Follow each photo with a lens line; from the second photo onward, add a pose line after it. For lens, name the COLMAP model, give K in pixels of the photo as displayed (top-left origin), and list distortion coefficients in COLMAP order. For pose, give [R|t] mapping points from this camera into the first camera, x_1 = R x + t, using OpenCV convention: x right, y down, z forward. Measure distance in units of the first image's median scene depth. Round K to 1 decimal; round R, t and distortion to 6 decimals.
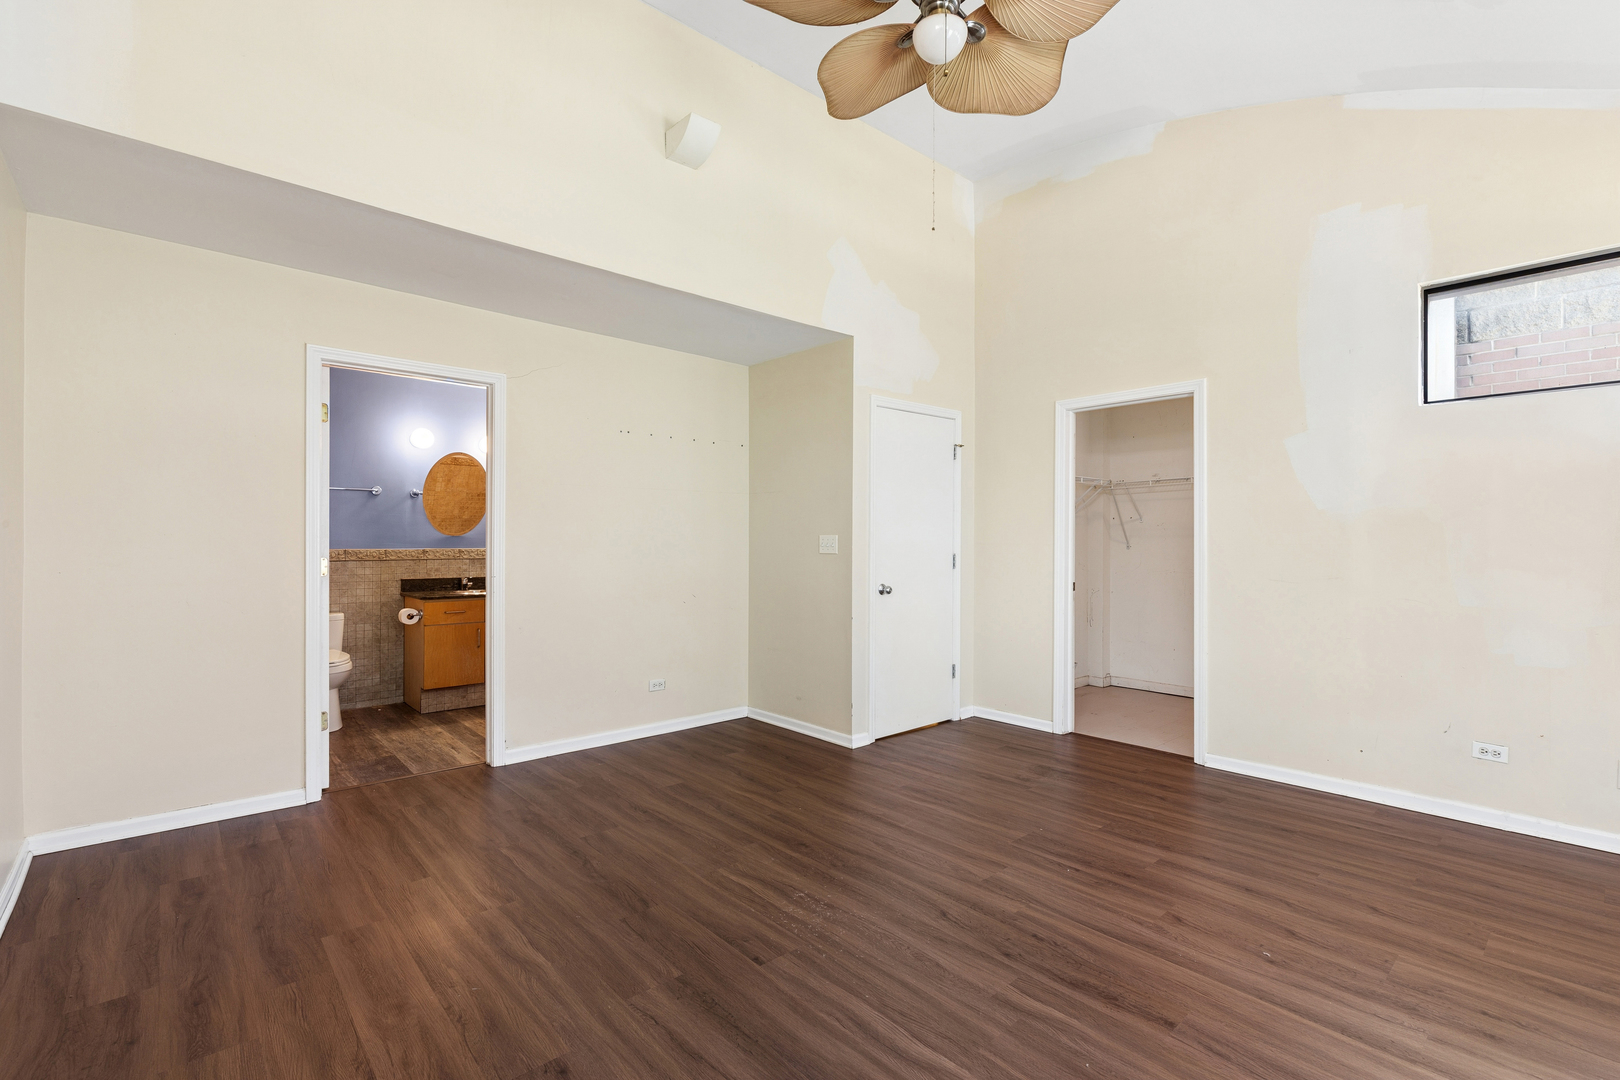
lens RADIAL K [[737.3, 0, 816.9], [0, 737.3, 538.6], [0, 0, 1]] dist [0.000991, -0.000715]
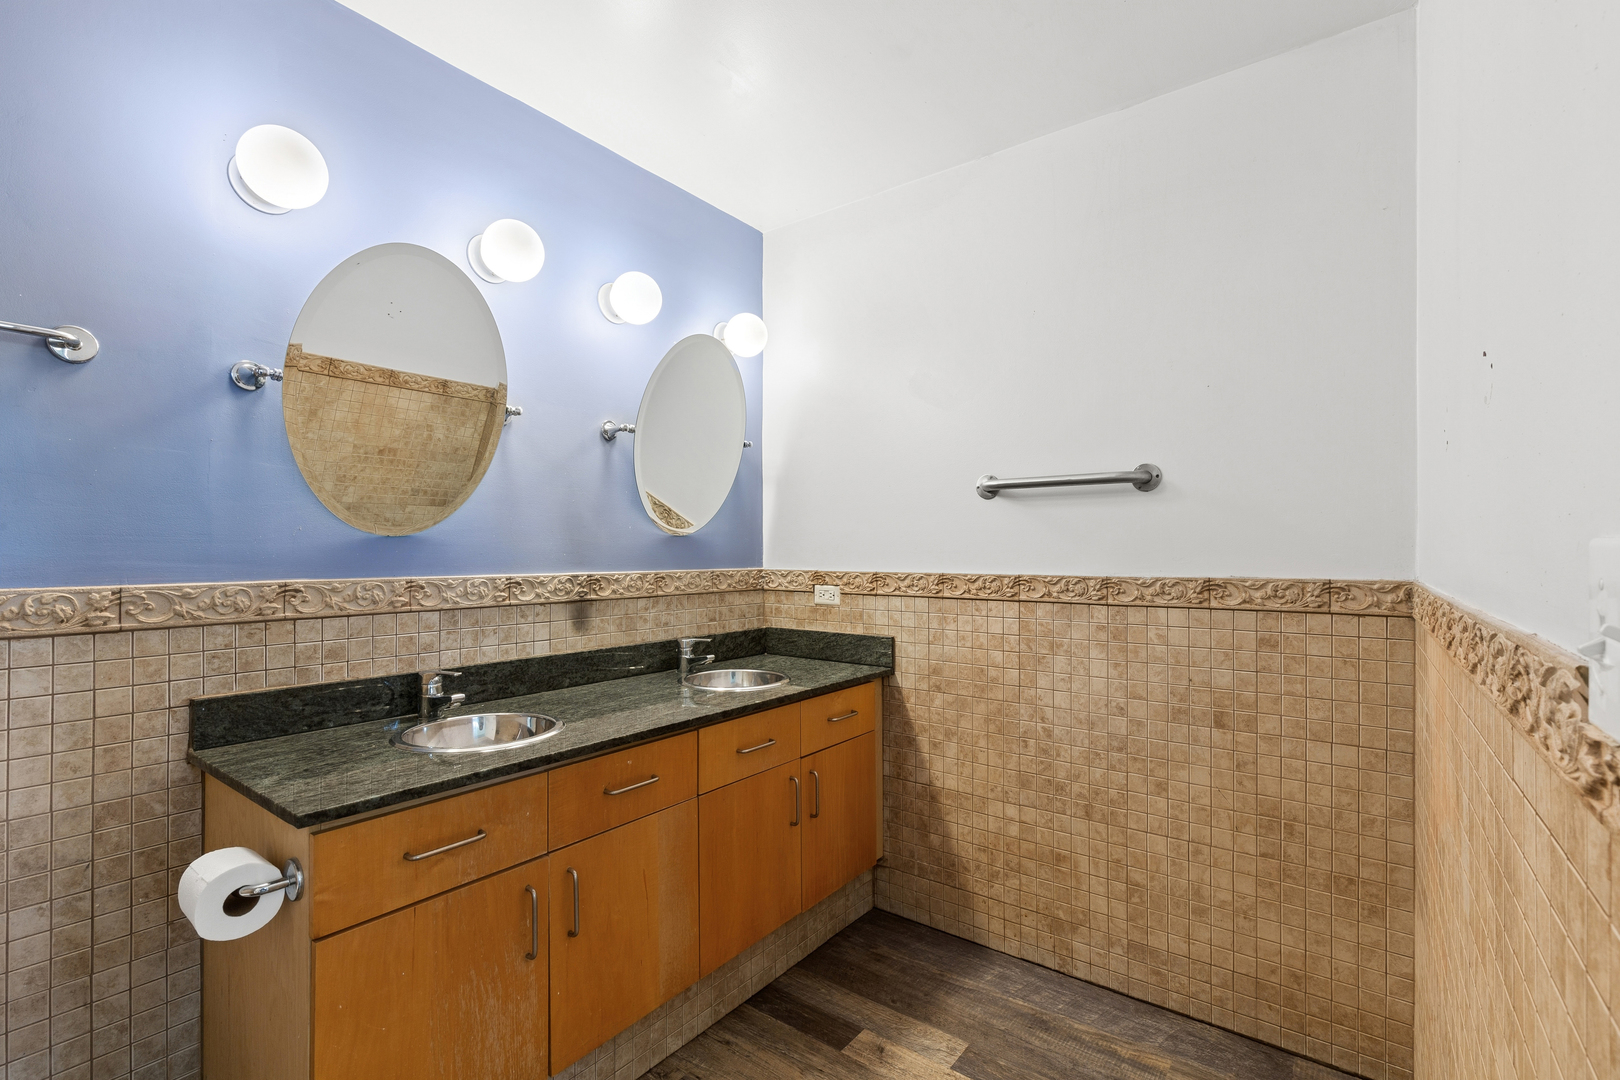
lens RADIAL K [[737.3, 0, 816.9], [0, 737.3, 538.6], [0, 0, 1]] dist [0.000991, -0.000715]
pose [[0.980905, -0.002905, 0.194467, -0.402561], [0.005095, 0.999929, -0.010762, 0.001968], [-0.194422, 0.011548, 0.980850, 0.710670]]
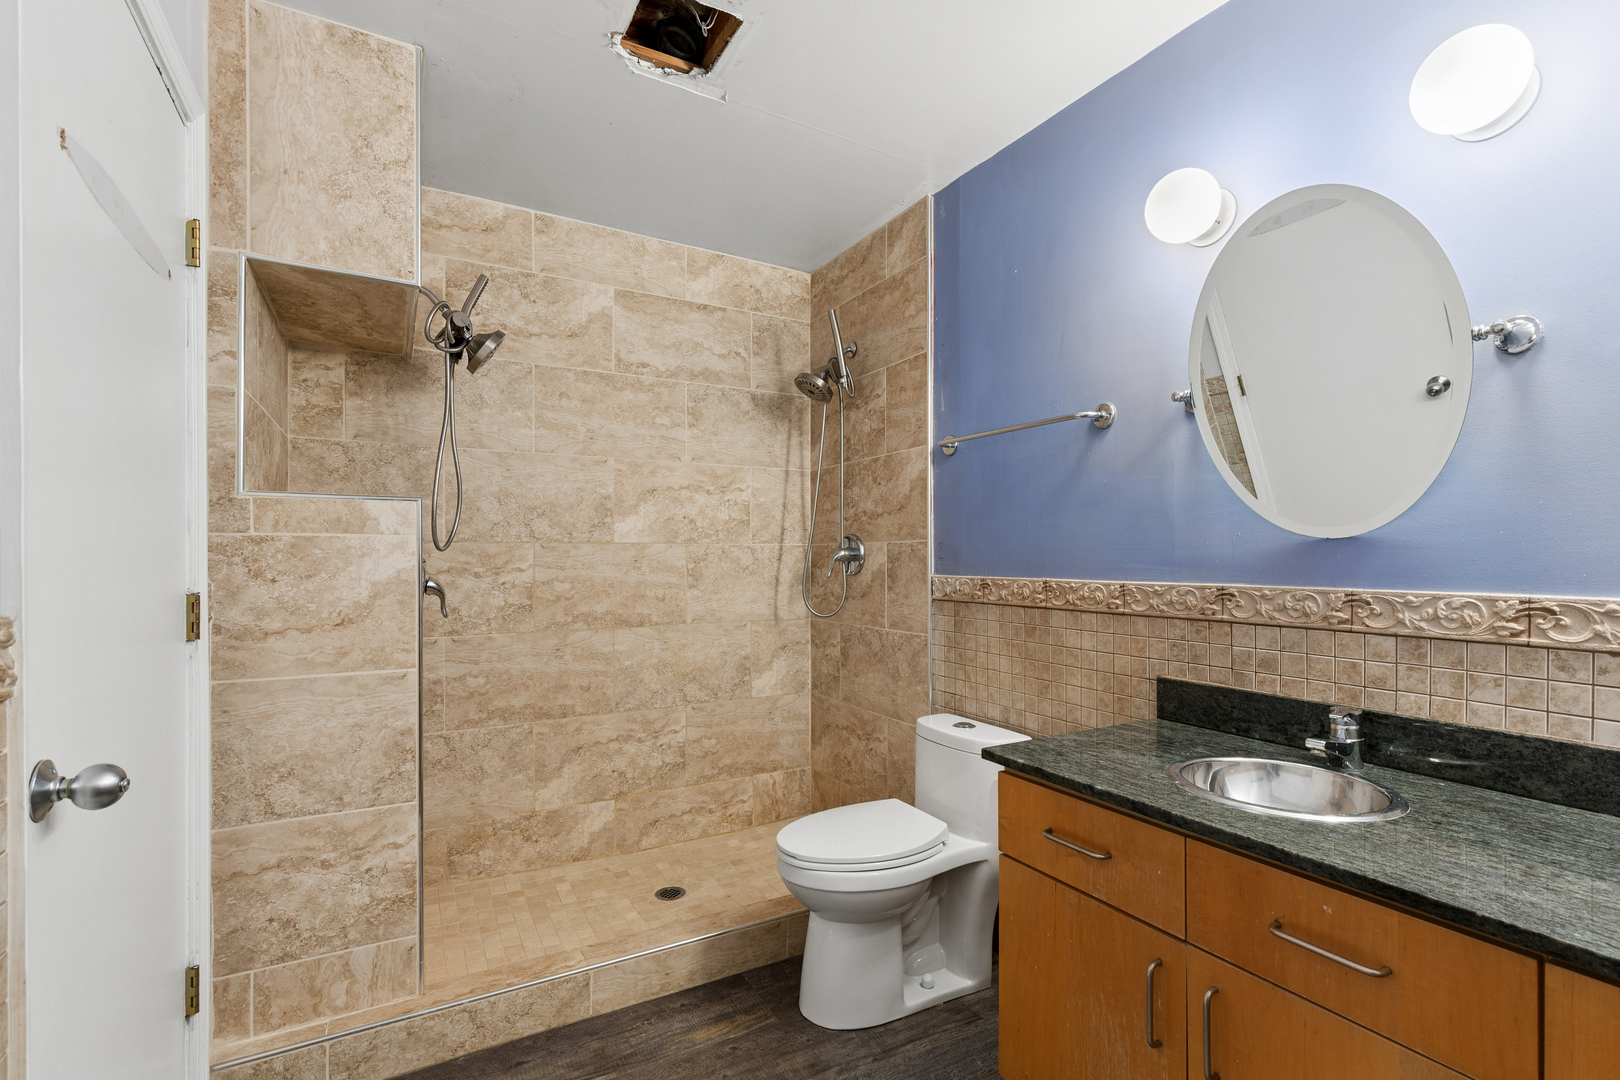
lens RADIAL K [[721.5, 0, 817.1], [0, 721.5, 566.1], [0, 0, 1]] dist [-0.001340, -0.000422]
pose [[-0.199968, 0.001861, -0.979801, -0.229595], [-0.003094, 0.999992, 0.002531, 0.006462], [0.979798, 0.003538, -0.199961, 0.927765]]
